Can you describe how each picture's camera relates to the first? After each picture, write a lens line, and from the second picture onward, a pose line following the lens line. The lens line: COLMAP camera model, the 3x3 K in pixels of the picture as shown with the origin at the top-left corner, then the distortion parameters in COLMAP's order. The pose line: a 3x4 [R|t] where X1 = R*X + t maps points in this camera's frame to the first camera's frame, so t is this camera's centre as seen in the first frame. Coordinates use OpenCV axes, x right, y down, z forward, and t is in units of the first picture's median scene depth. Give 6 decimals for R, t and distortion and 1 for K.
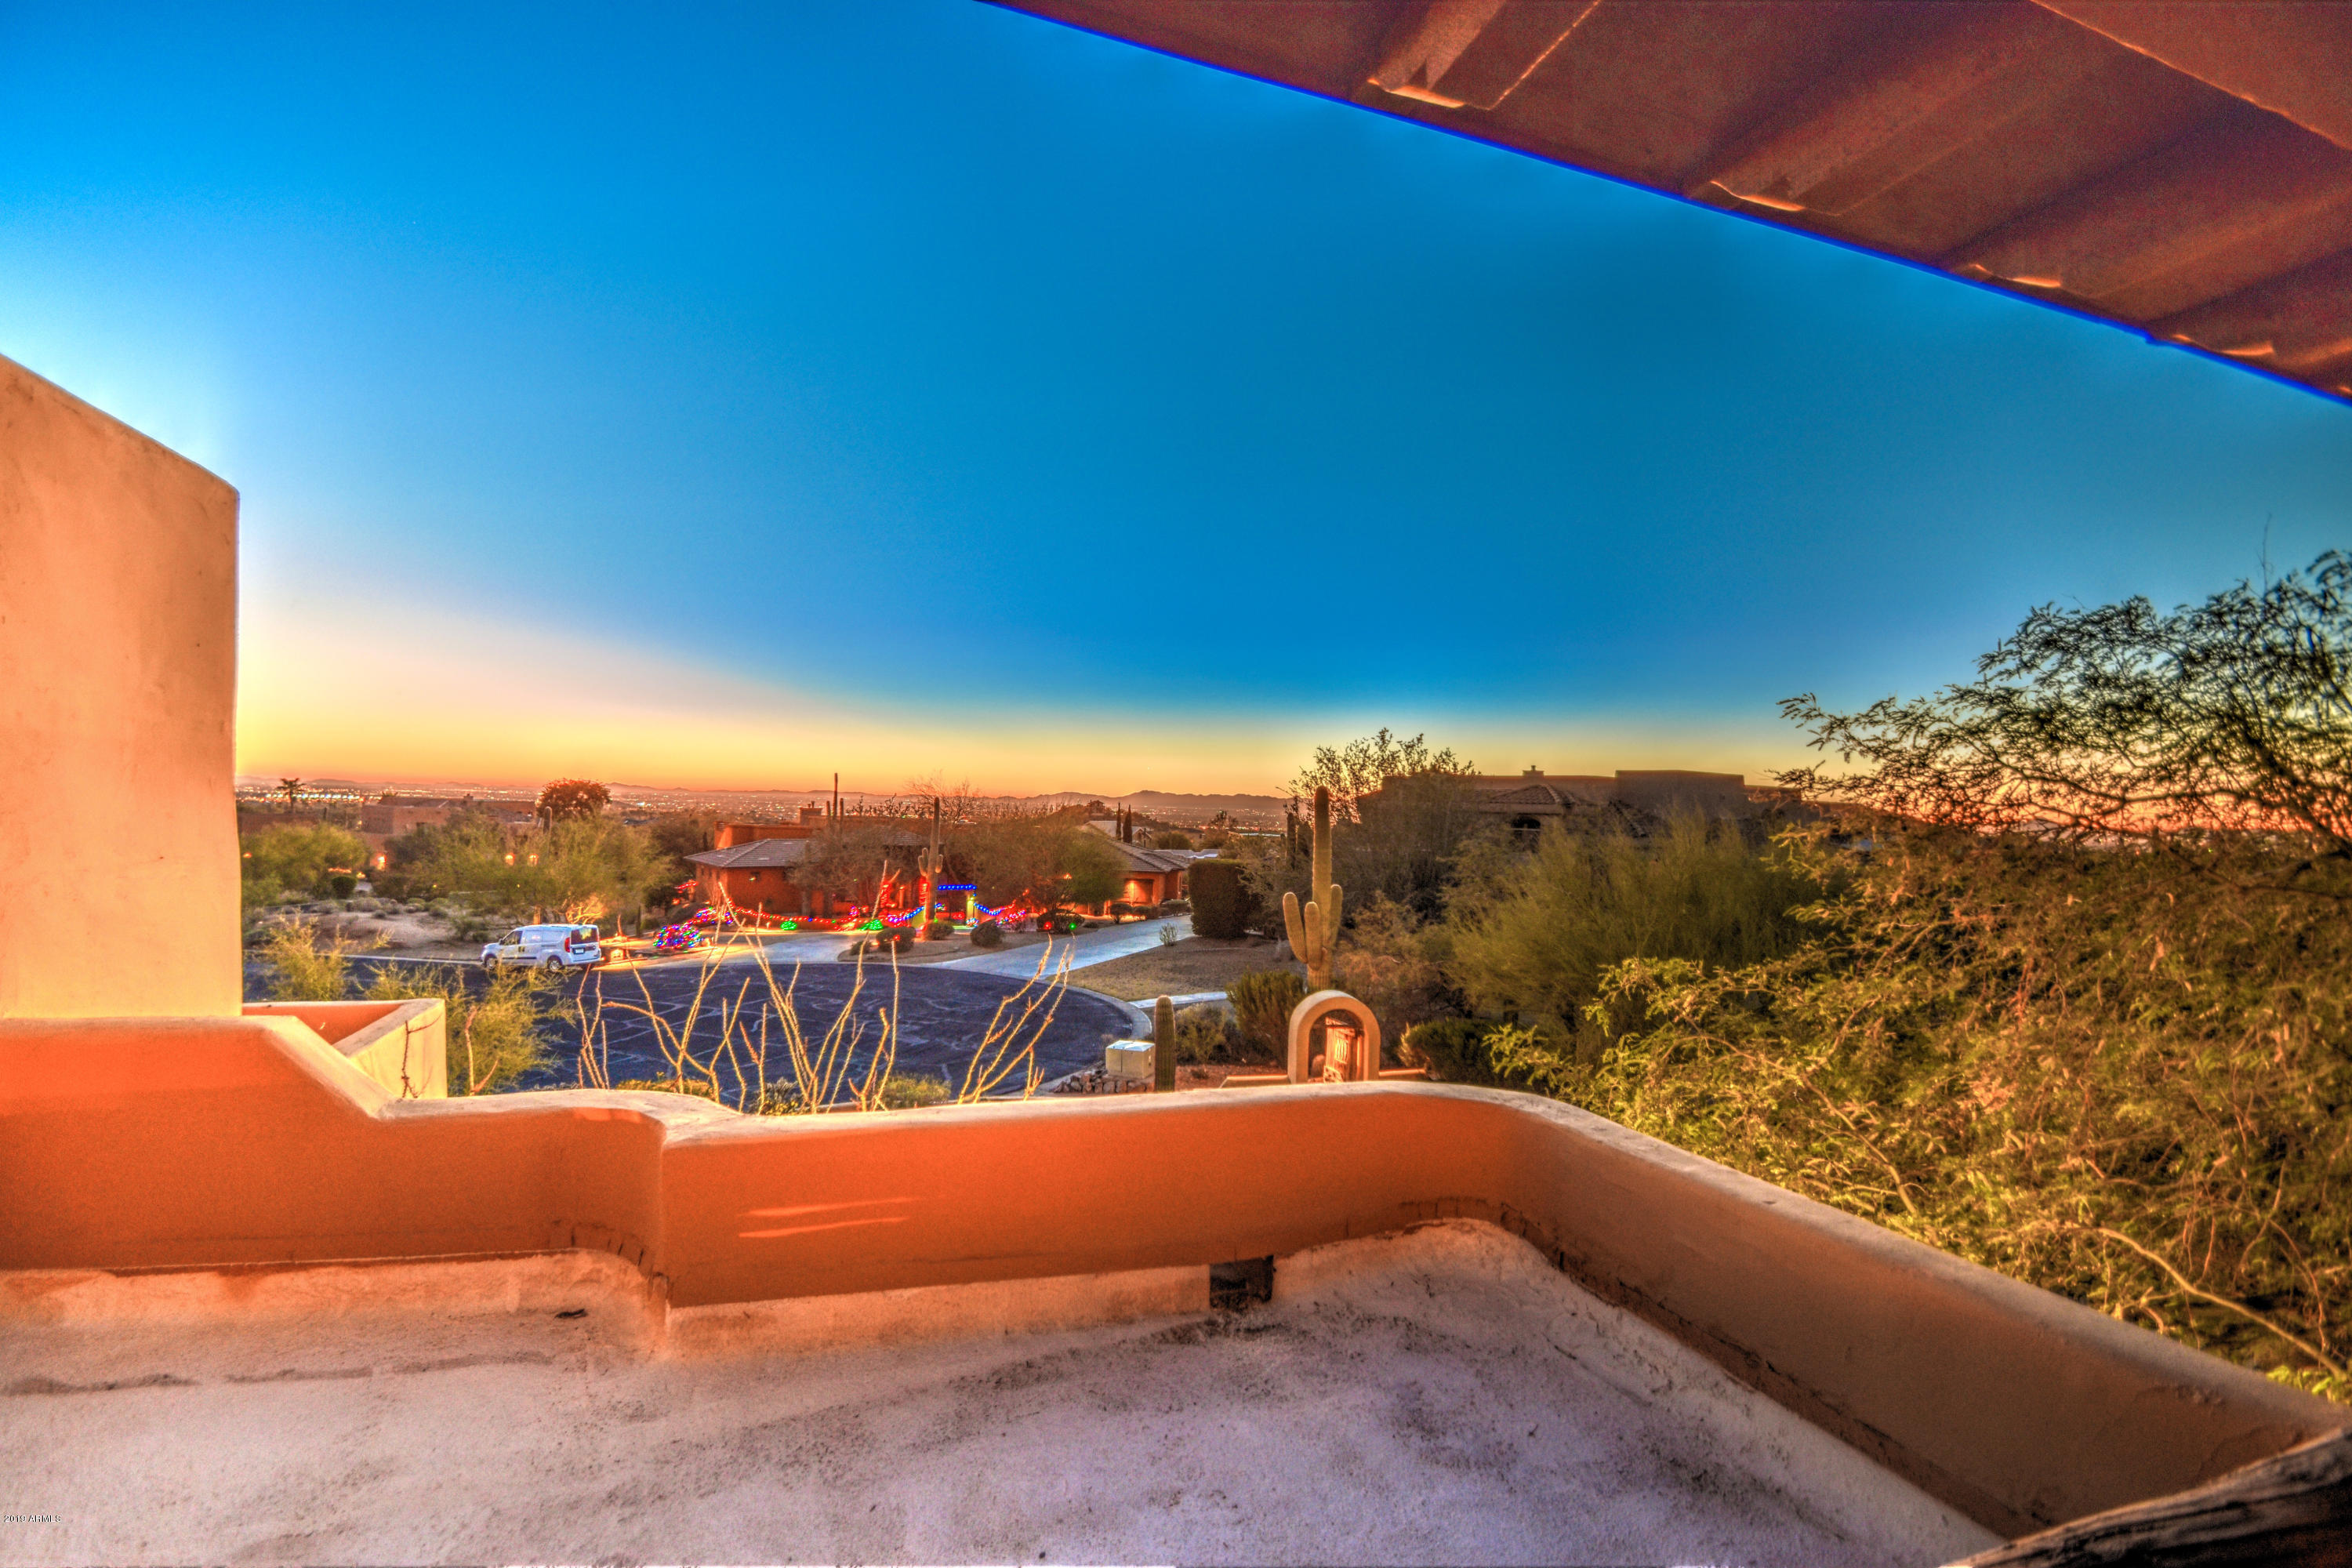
lens RADIAL K [[1083.0, 0, 1151.4], [0, 1083.0, 790.4], [0, 0, 1]] dist [0.008997, -0.014248]
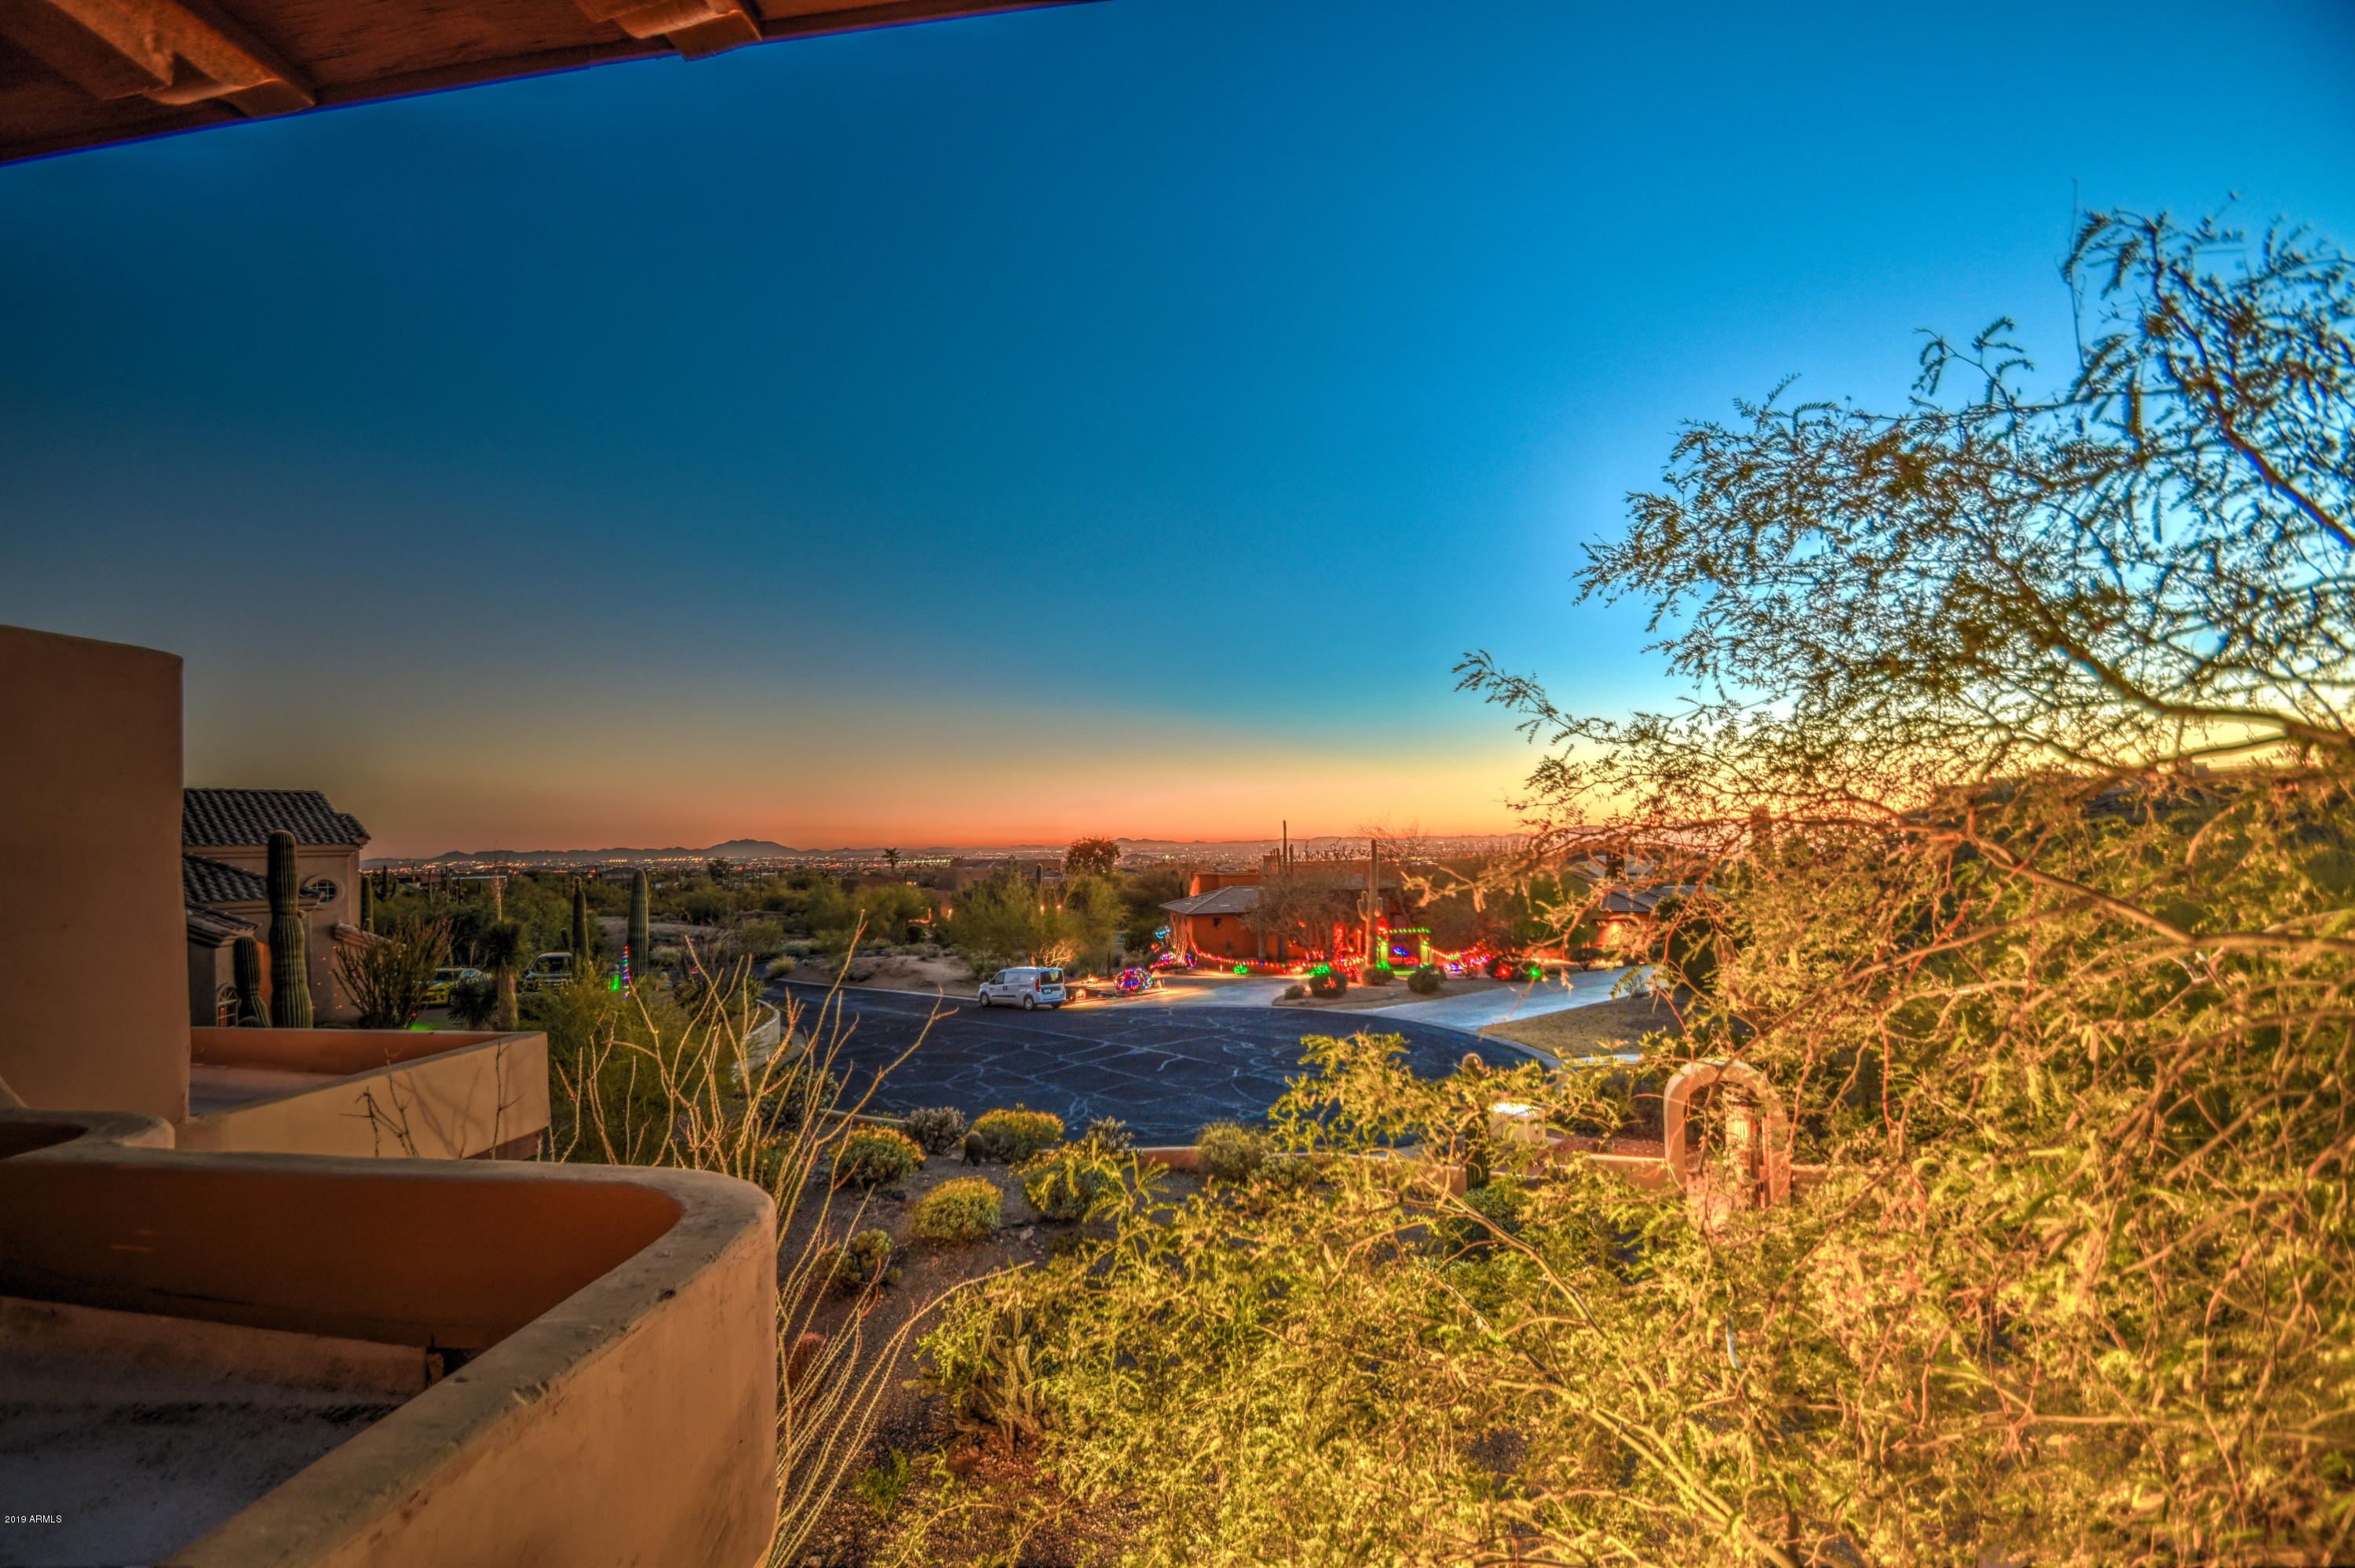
lens RADIAL K [[1084.2, 0, 1152.9], [0, 1084.2, 790.5], [0, 0, 1]] dist [0.008997, -0.014248]
pose [[0.874040, -0.070583, -0.480700, 0.107890], [0.051865, 0.997292, -0.052132, 0.003433], [0.483078, 0.020634, 0.875334, 0.046373]]
